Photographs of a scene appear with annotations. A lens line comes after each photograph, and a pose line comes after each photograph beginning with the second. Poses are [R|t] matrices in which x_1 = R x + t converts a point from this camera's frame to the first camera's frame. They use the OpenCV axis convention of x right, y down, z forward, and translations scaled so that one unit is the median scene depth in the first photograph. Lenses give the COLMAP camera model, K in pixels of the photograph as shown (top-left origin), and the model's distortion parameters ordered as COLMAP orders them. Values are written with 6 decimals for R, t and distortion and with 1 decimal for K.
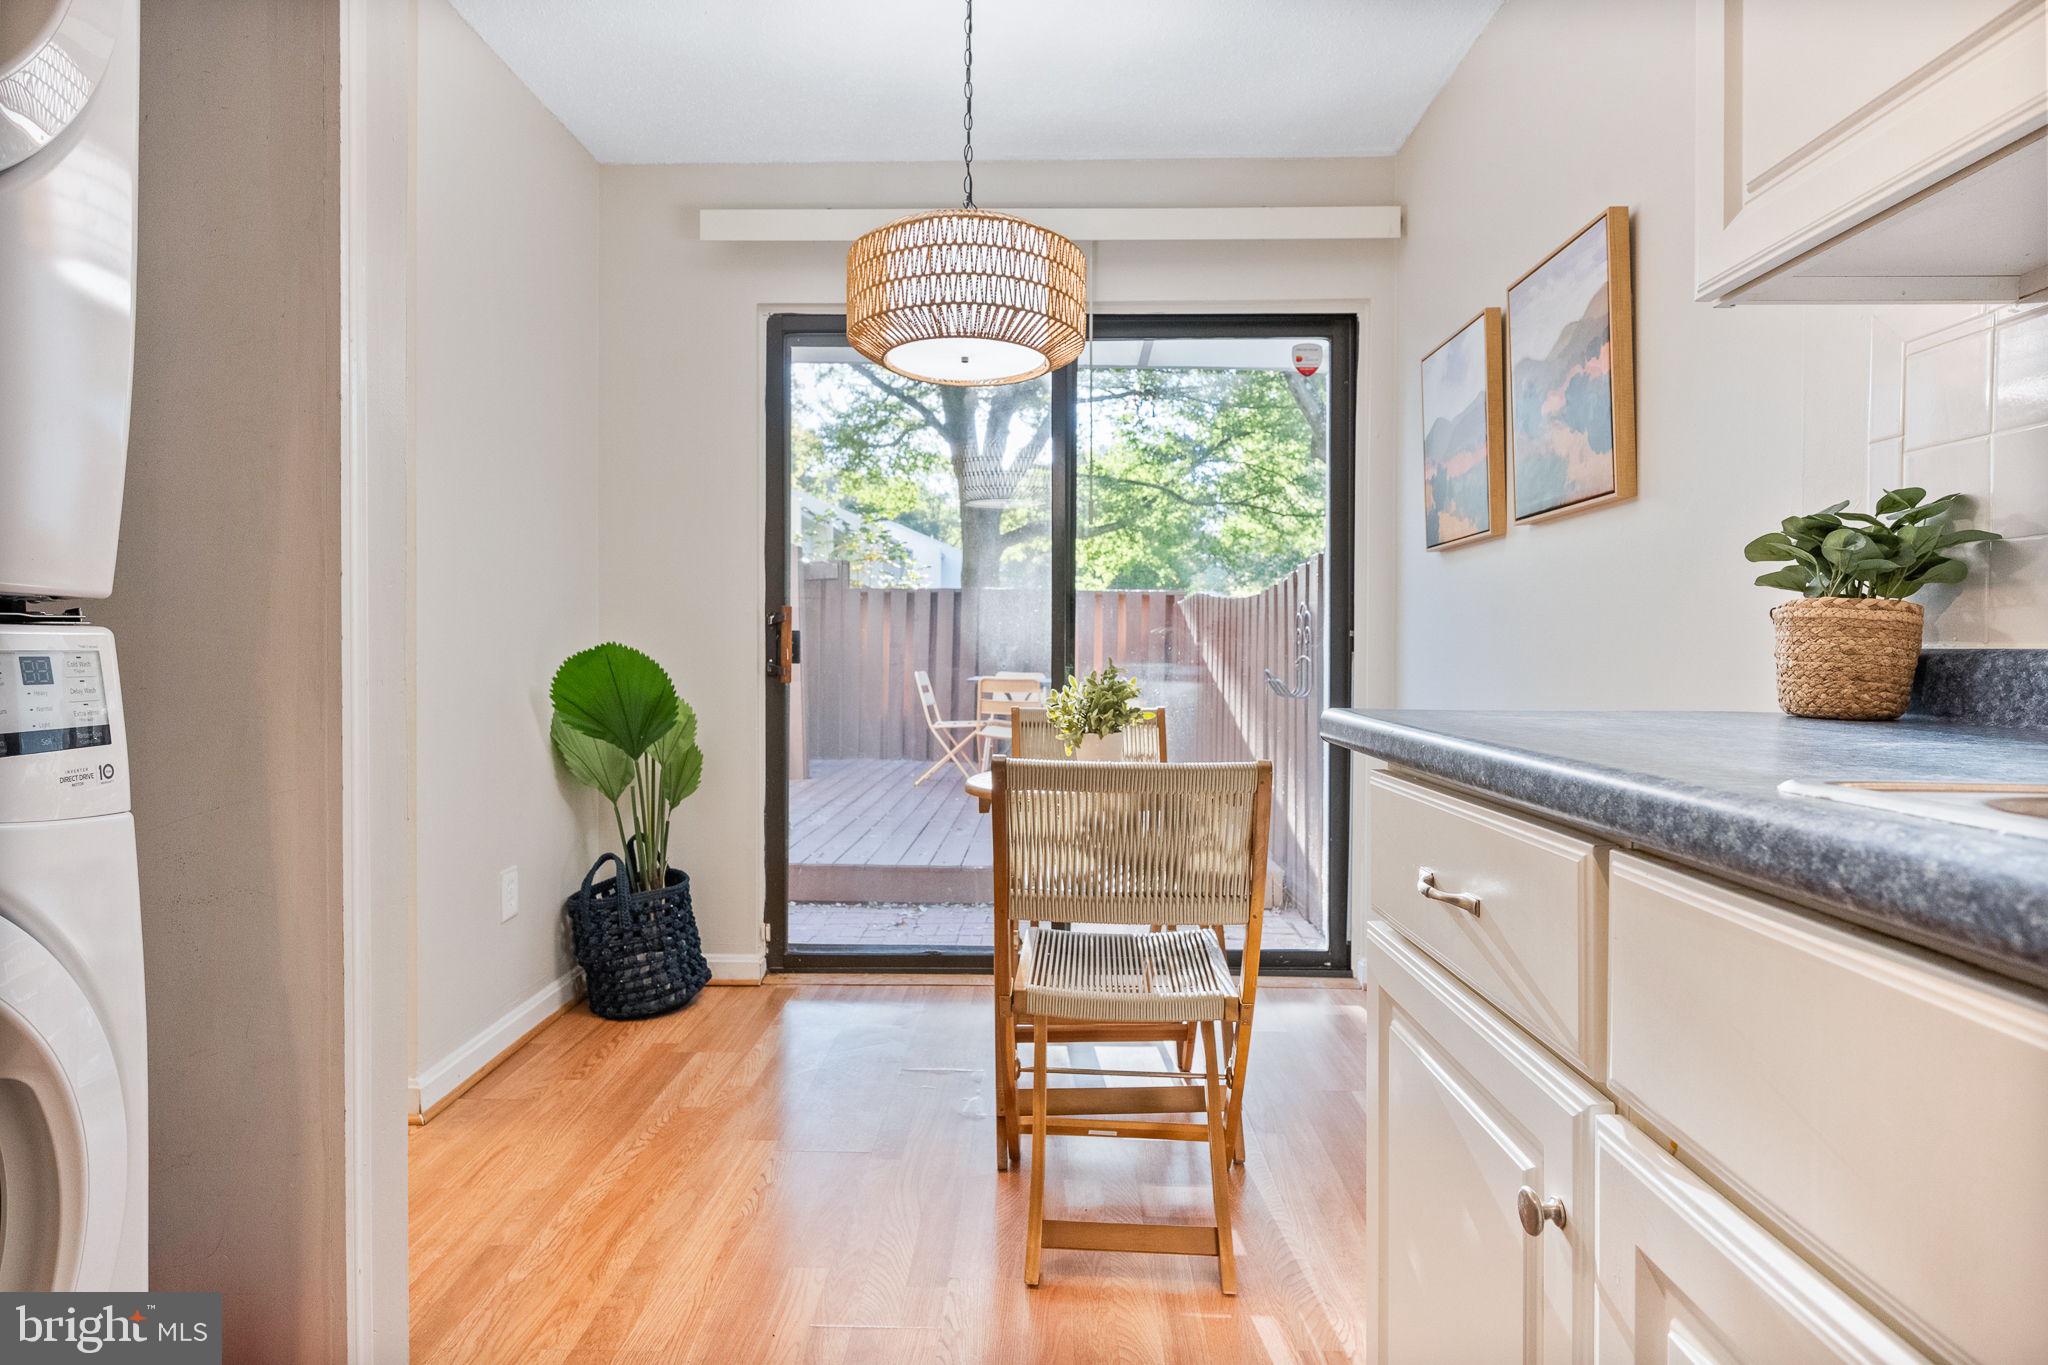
lens RADIAL K [[1048.8, 0, 1026.8], [0, 1048.8, 659.6], [0, 0, 1]] dist [0.000442, 0.000115]
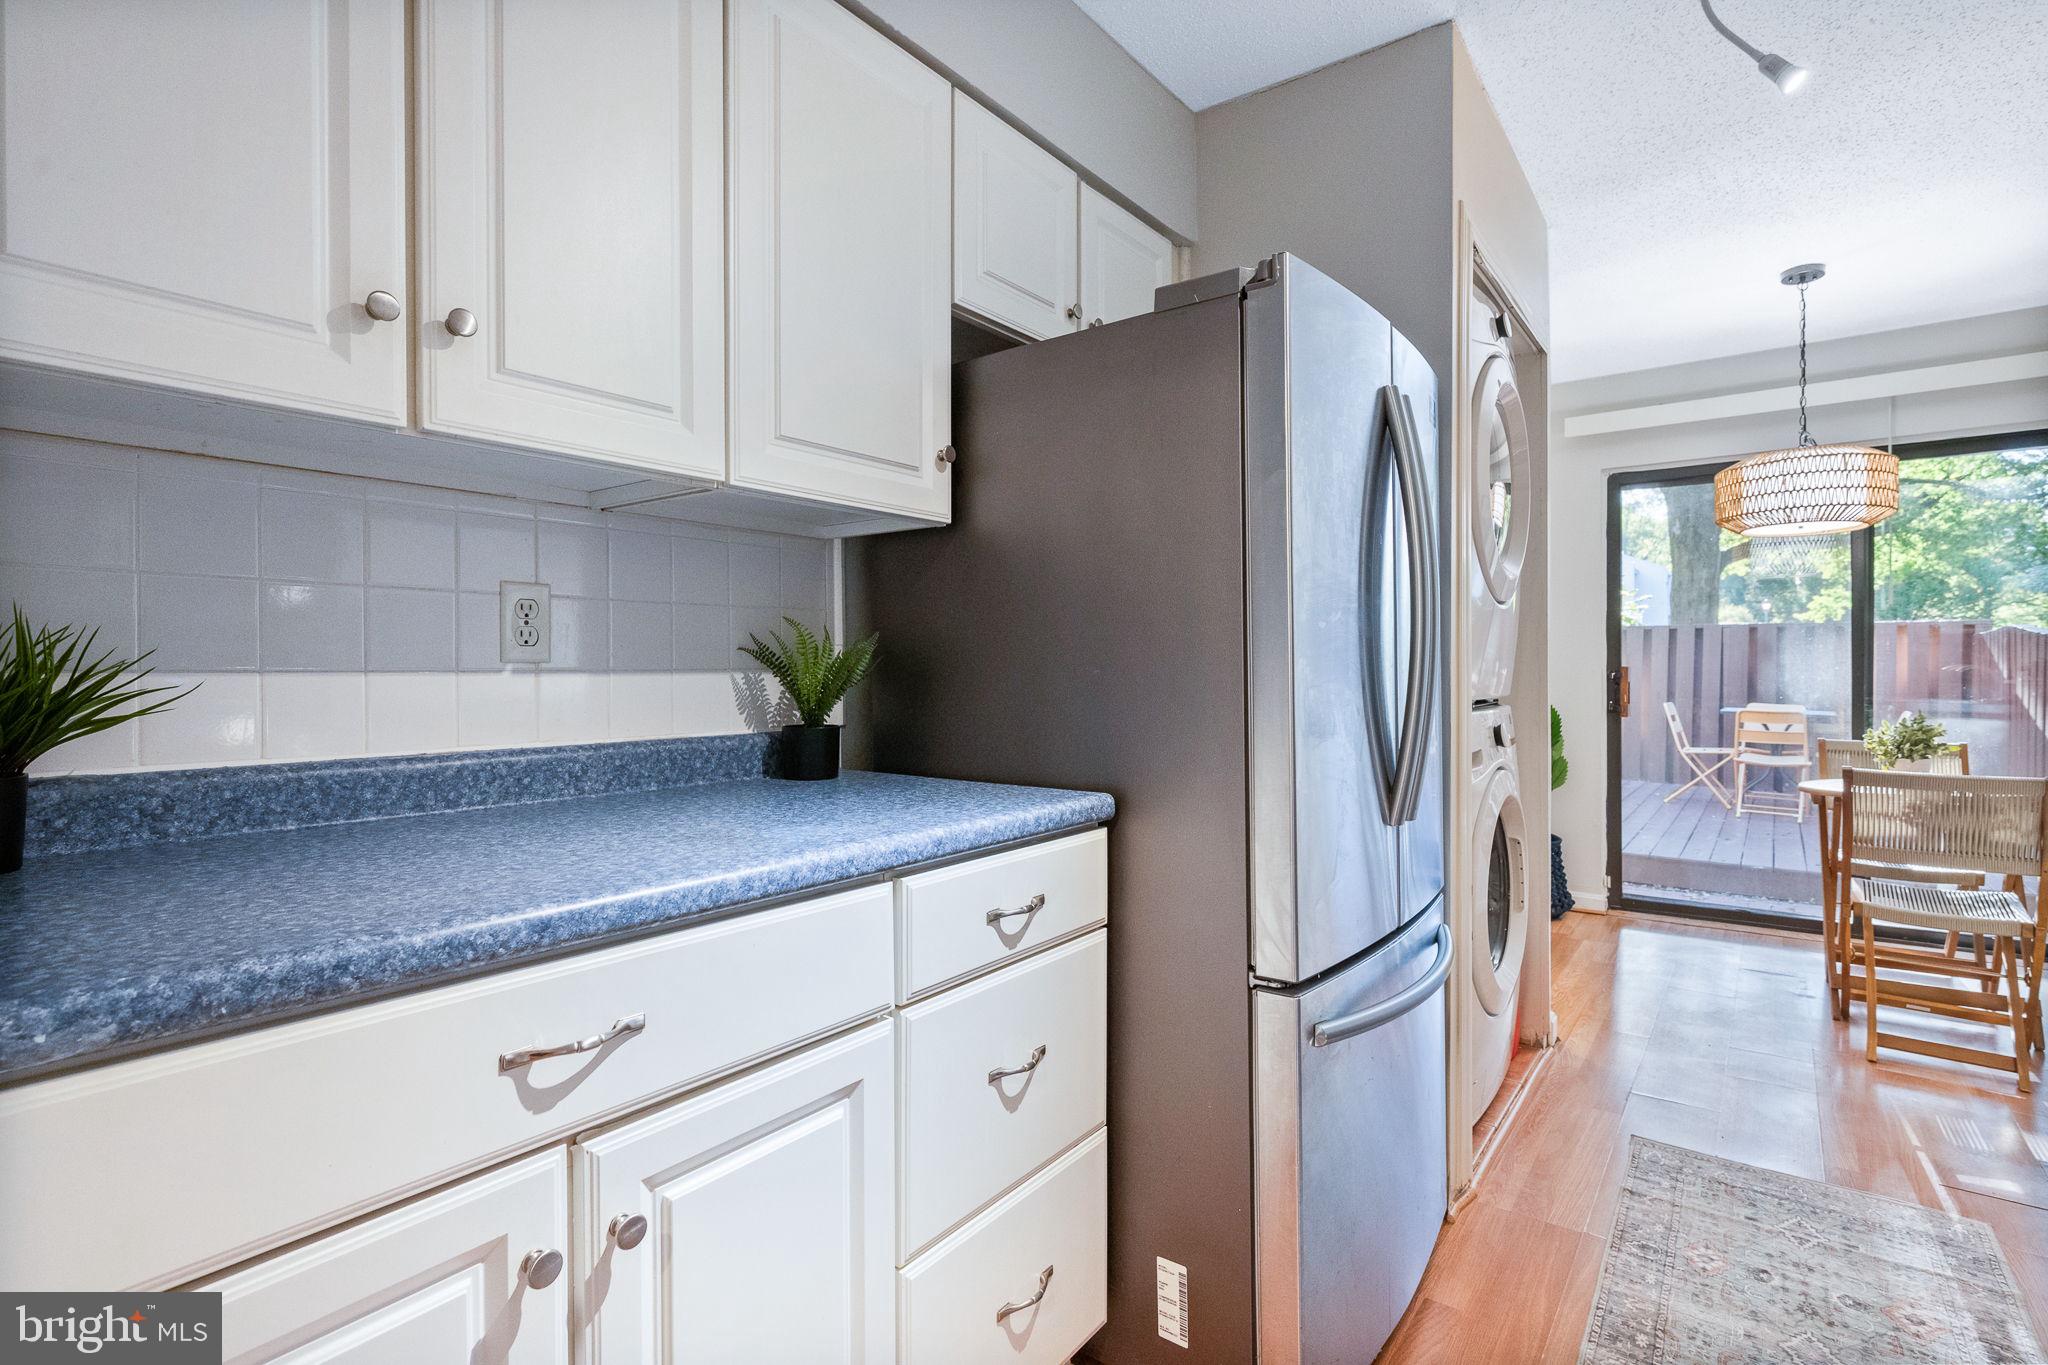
lens RADIAL K [[975.3, 0, 1034.2], [0, 975.3, 672.9], [0, 0, 1]] dist [-0.001698, 0.000655]
pose [[0.809319, -0.003712, -0.587358, -0.102645], [-0.001059, 0.999969, -0.007778, -0.033841], [0.587369, 0.006917, 0.809290, -0.712966]]
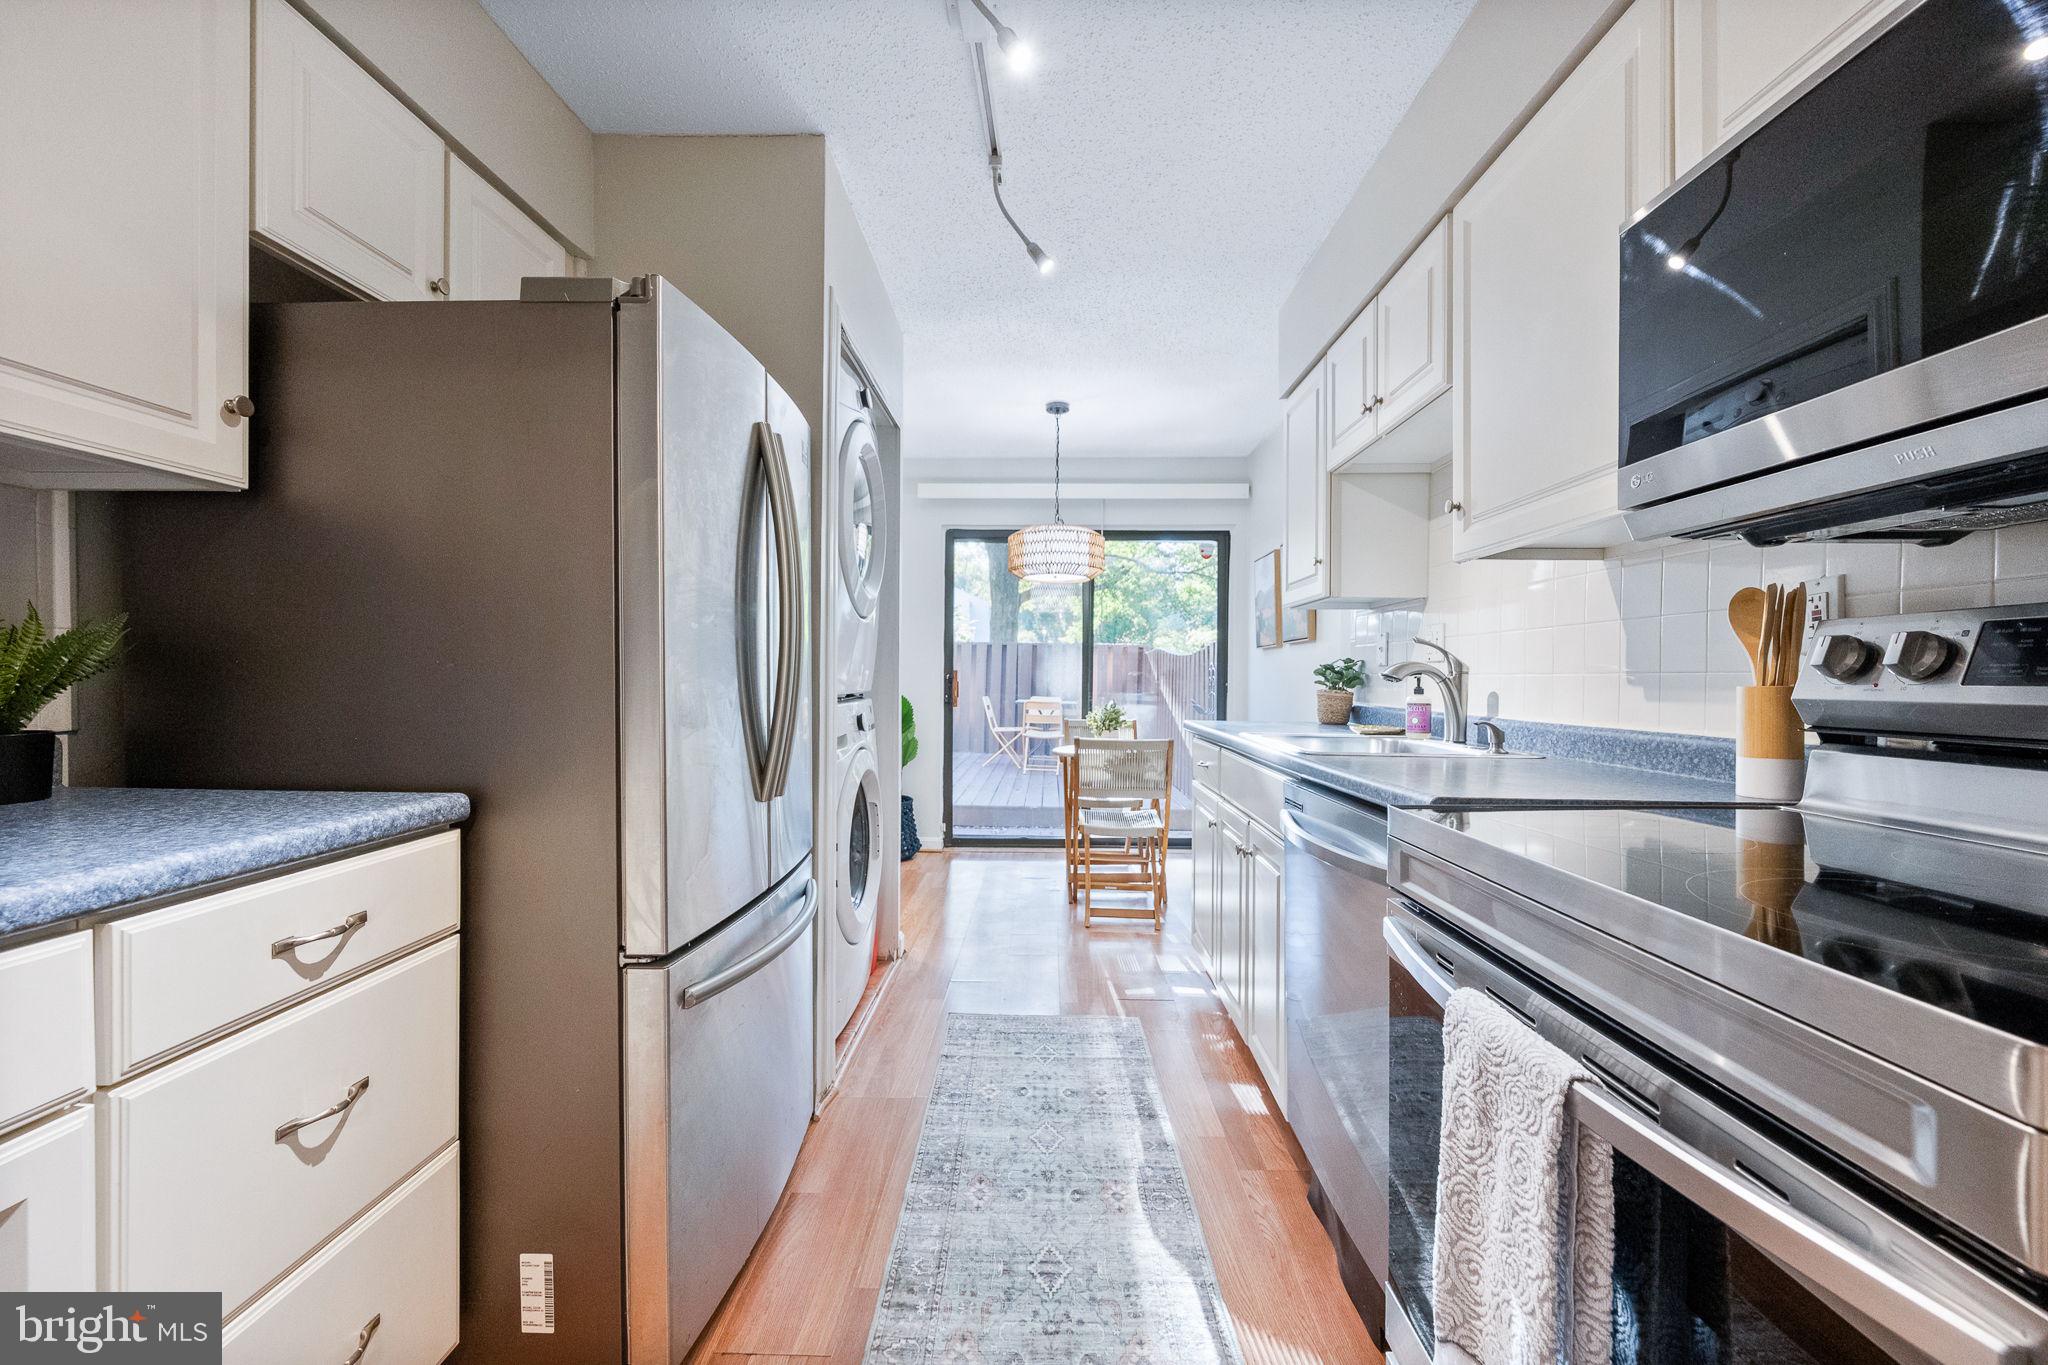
lens RADIAL K [[809.3, 0, 1024.0], [0, 809.3, 682.5], [0, 0, 1]] dist [-0.002509, -0.000219]
pose [[0.999950, 0.004382, -0.008966, -0.086418], [-0.004377, 0.999990, 0.000613, -0.031466], [0.008969, -0.000574, 0.999960, -0.677401]]
